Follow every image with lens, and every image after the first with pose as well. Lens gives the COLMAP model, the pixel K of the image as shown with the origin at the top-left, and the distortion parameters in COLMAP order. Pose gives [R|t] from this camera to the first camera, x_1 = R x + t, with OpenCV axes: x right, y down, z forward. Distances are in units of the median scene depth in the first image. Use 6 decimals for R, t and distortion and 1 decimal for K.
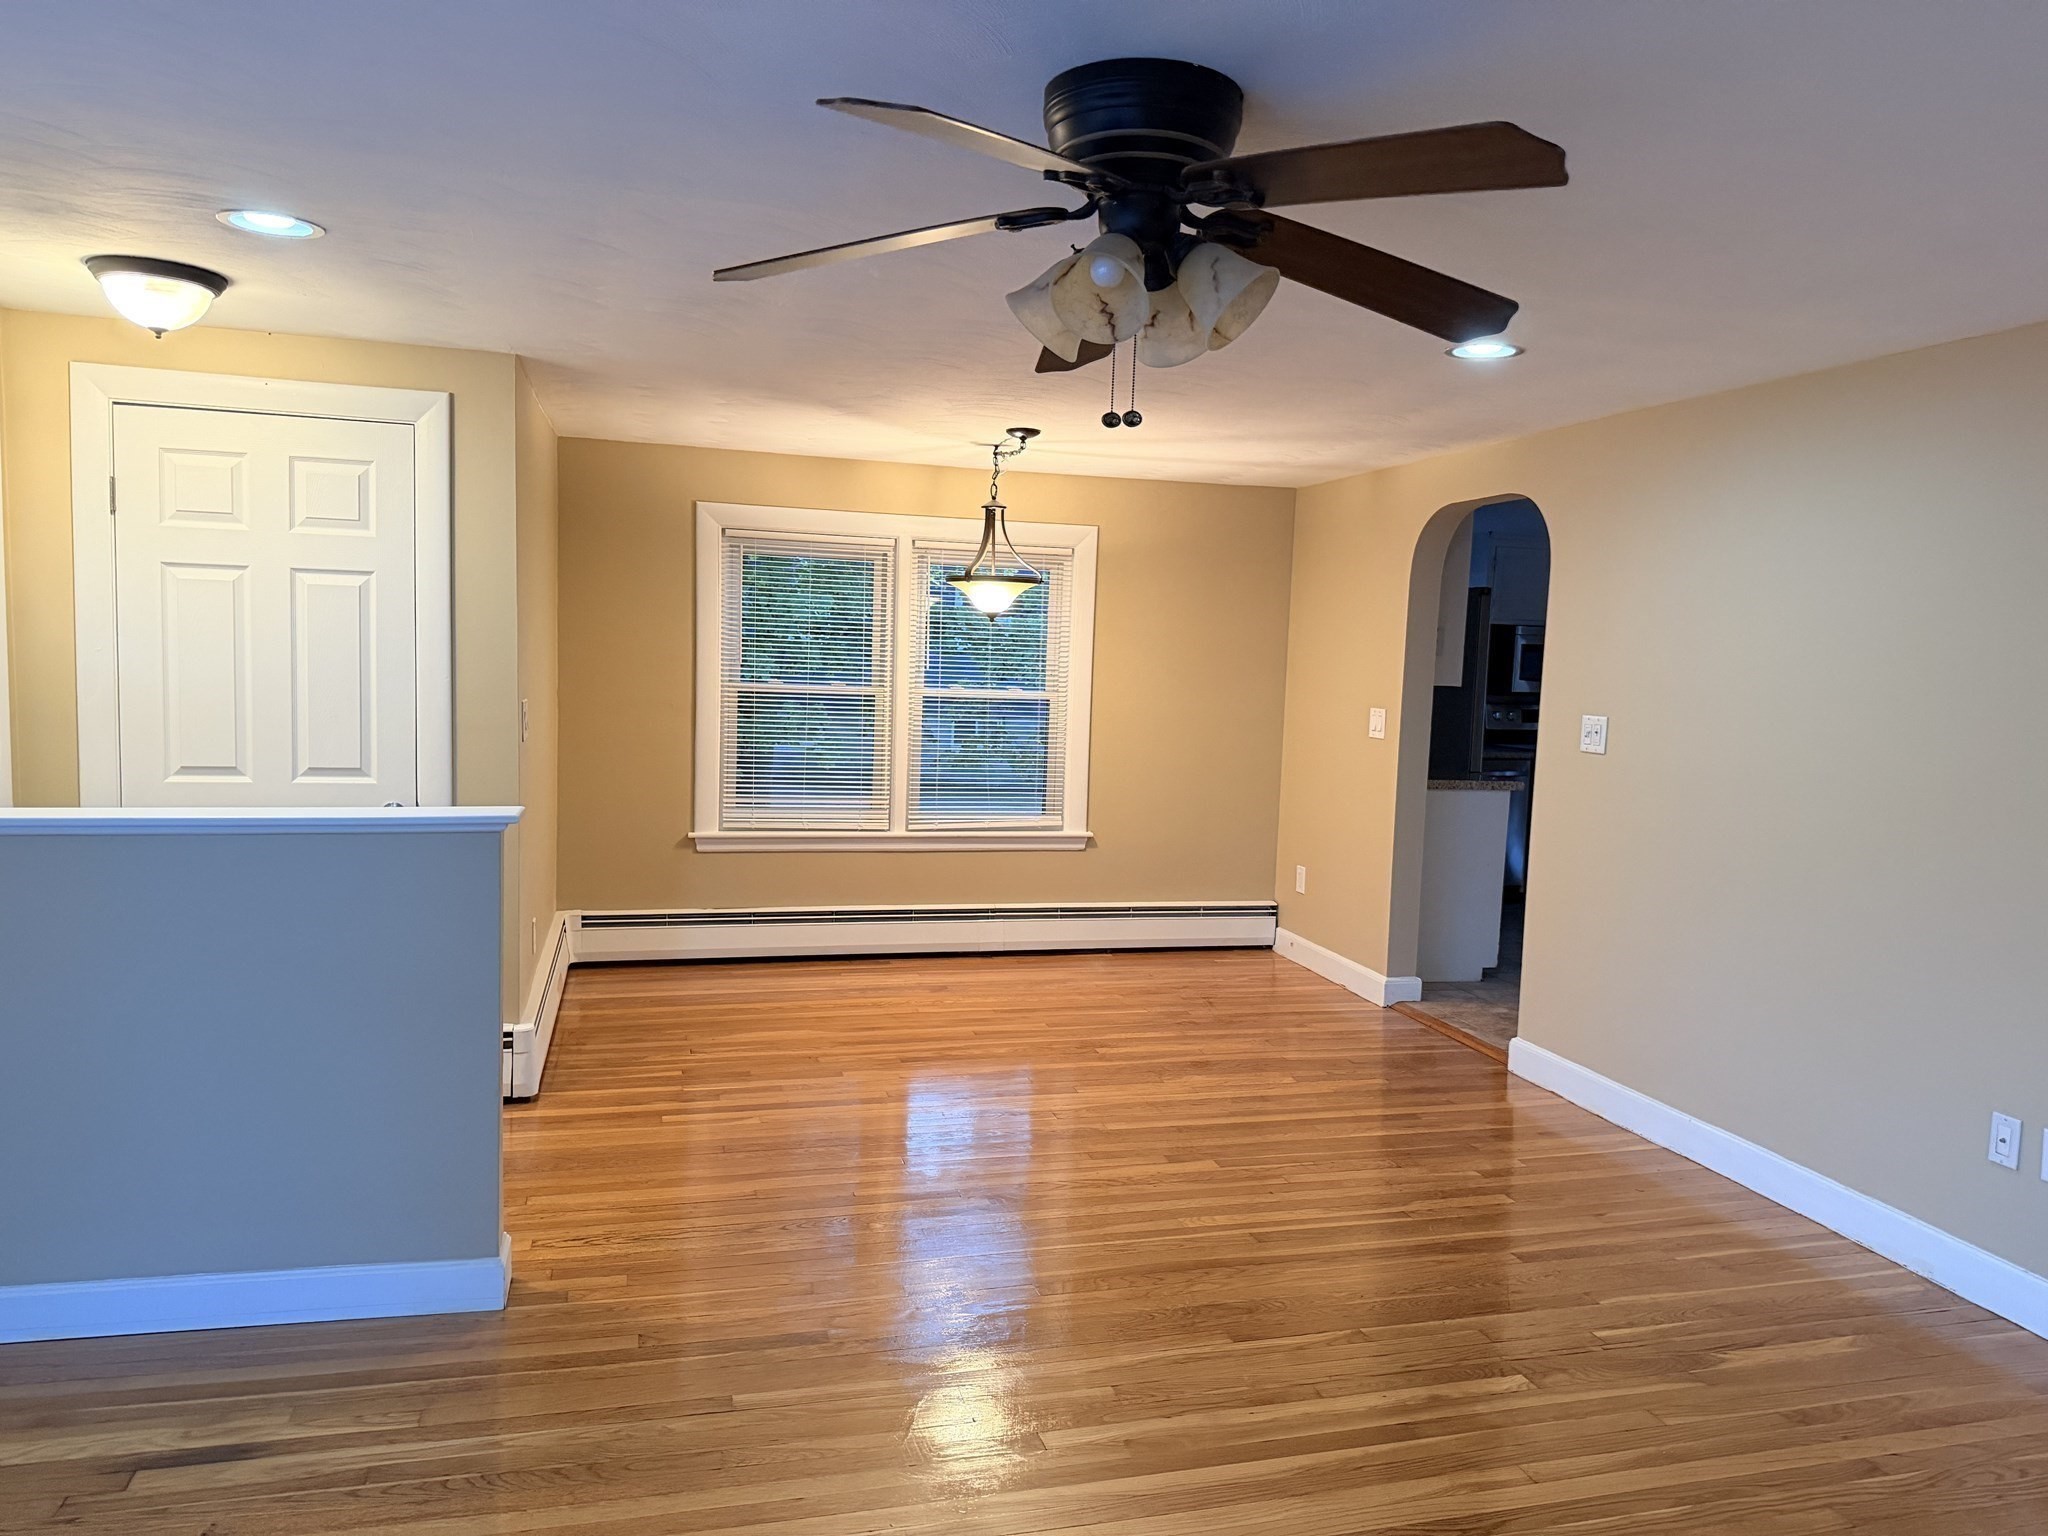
lens RADIAL K [[1401.3, 0, 1030.9], [0, 1401.3, 777.4], [0, 0, 1]] dist [0.086777, -0.141499]
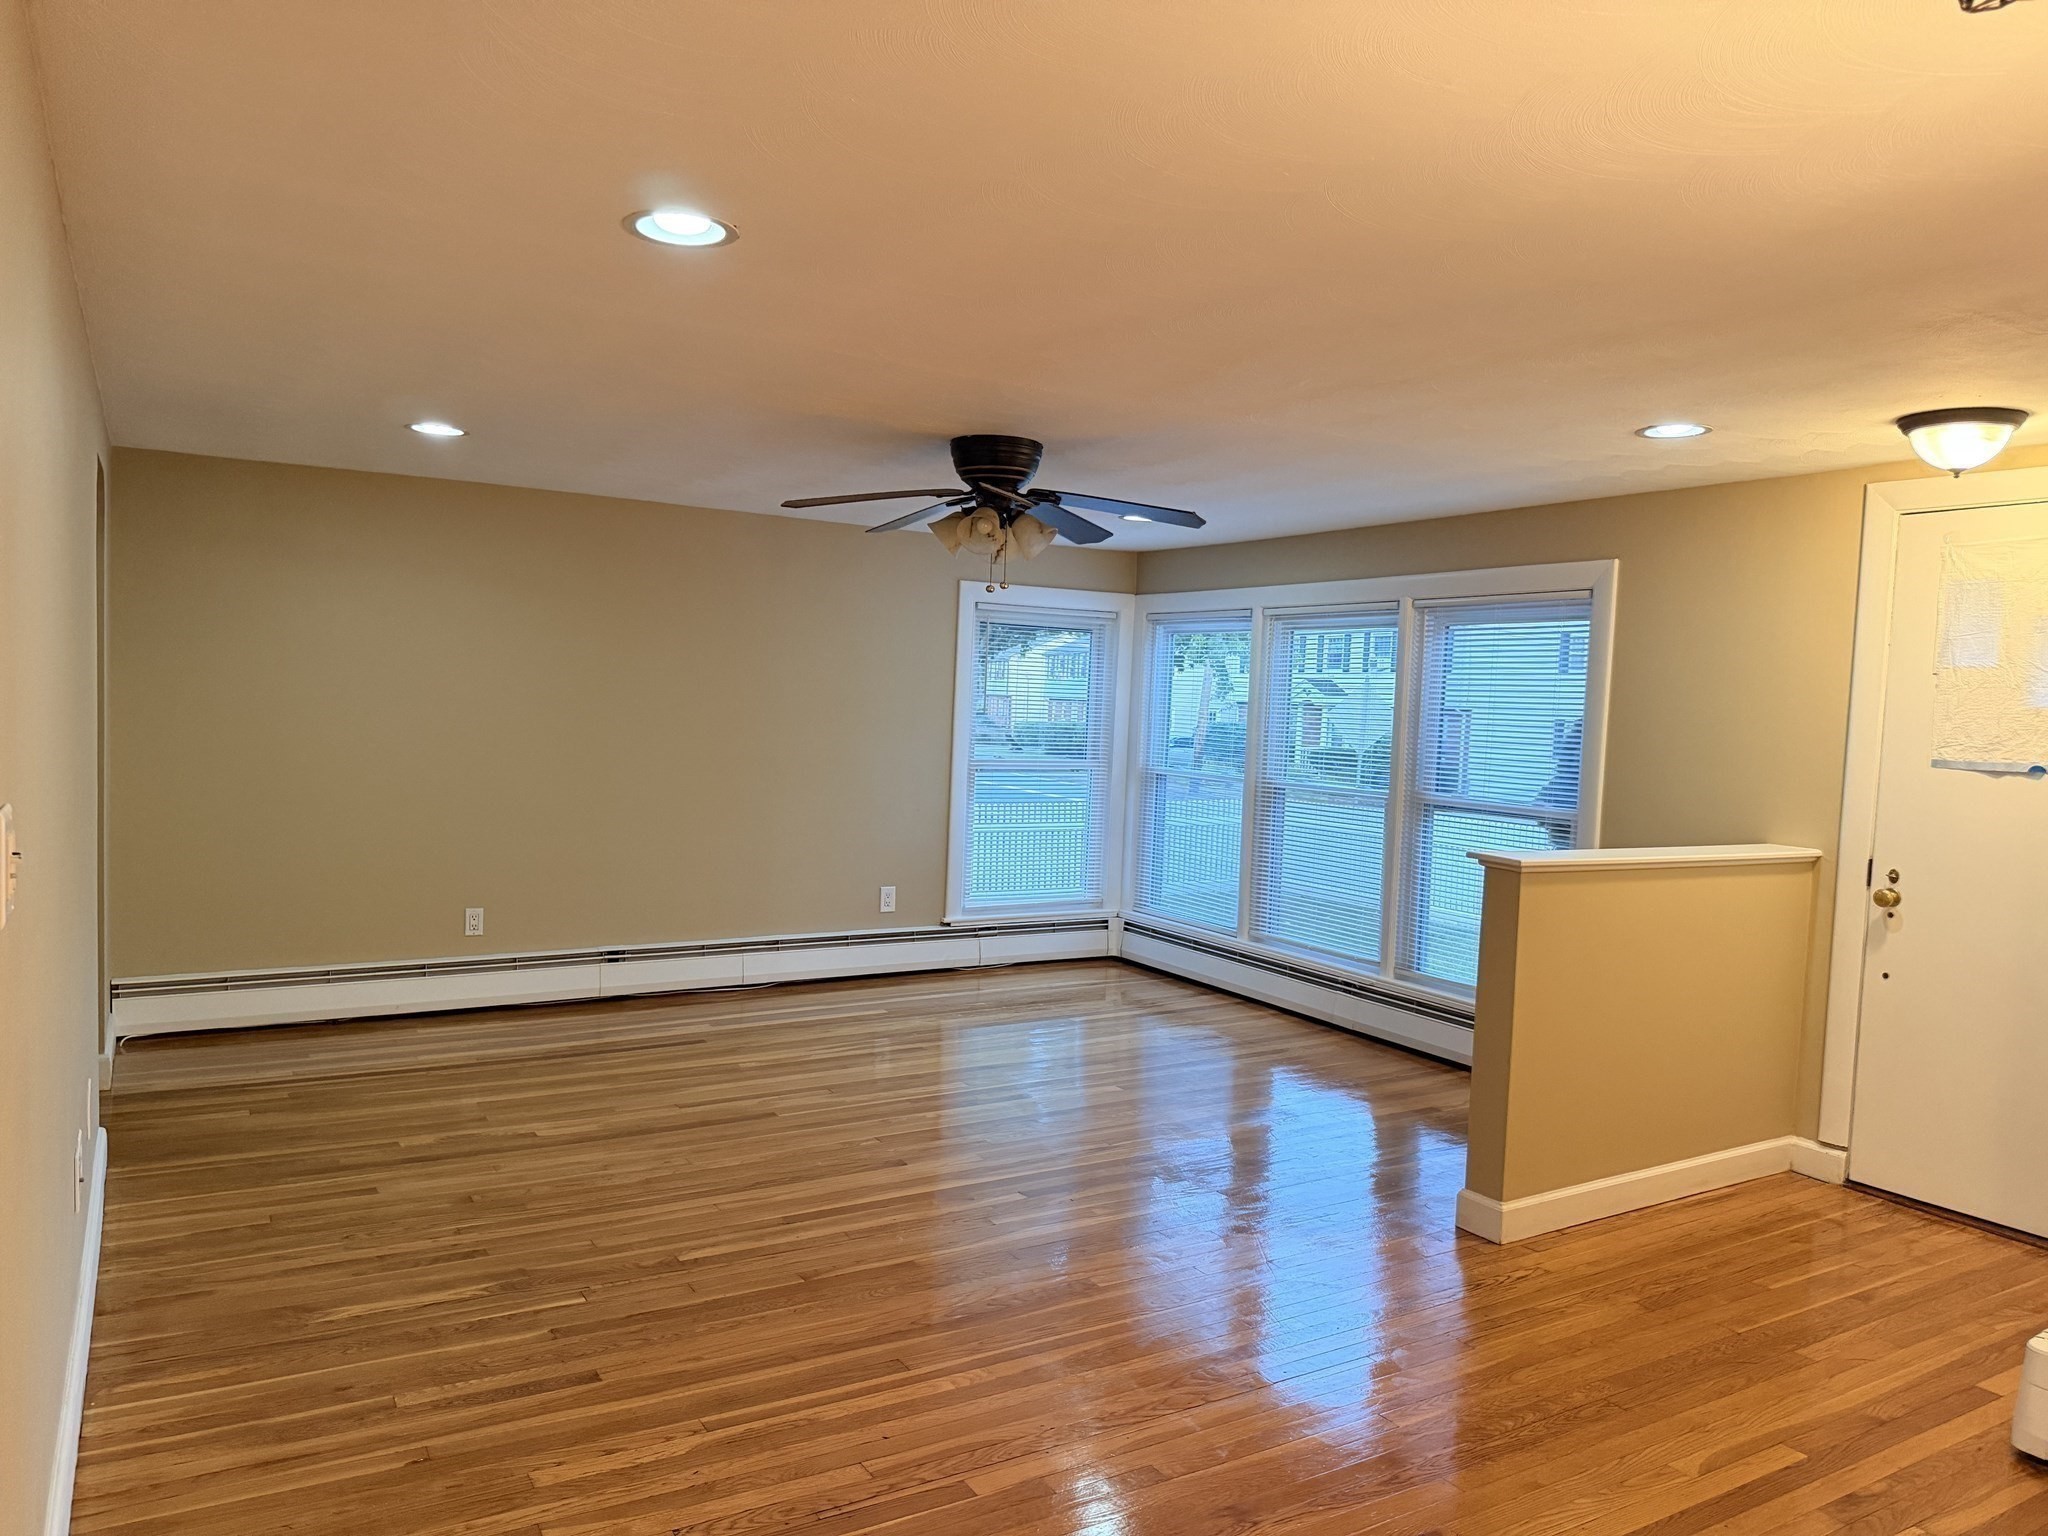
lens RADIAL K [[1401.3, 0, 1030.9], [0, 1401.3, 777.4], [0, 0, 1]] dist [0.086777, -0.141499]
pose [[-0.956761, -0.055829, -0.285466, 0.361232], [-0.095538, 0.987276, 0.127120, -0.150503], [0.274736, 0.148896, -0.949921, 1.841686]]
